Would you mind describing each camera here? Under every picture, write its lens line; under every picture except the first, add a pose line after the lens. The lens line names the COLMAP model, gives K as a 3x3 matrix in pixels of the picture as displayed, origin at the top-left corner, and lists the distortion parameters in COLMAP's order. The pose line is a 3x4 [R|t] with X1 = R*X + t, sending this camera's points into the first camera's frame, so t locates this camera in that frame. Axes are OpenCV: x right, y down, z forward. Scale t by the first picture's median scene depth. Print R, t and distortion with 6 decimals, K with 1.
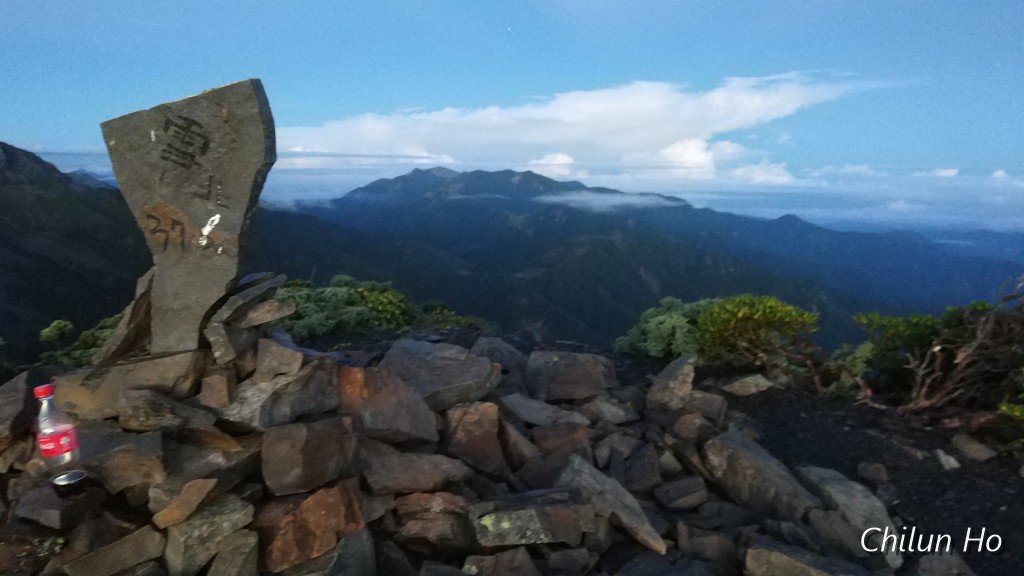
lens RADIAL K [[791.1, 0, 512.0], [0, 791.1, 288.0], [0, 0, 1]] dist [0.095680, -0.119742]
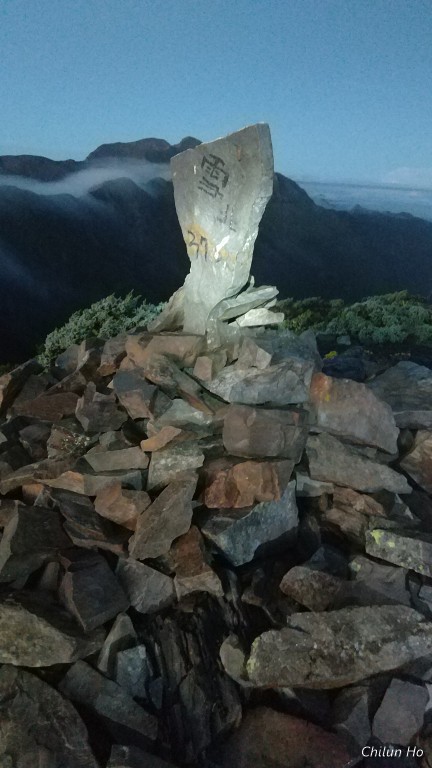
lens RADIAL K [[593.3, 0, 216.0], [0, 593.3, 384.0], [0, 0, 1]] dist [0.095680, -0.119742]
pose [[0.789734, 0.245286, -0.562276, 0.217494], [-0.160270, 0.967246, 0.196846, -0.046362], [0.592143, -0.065340, 0.803179, 0.195249]]
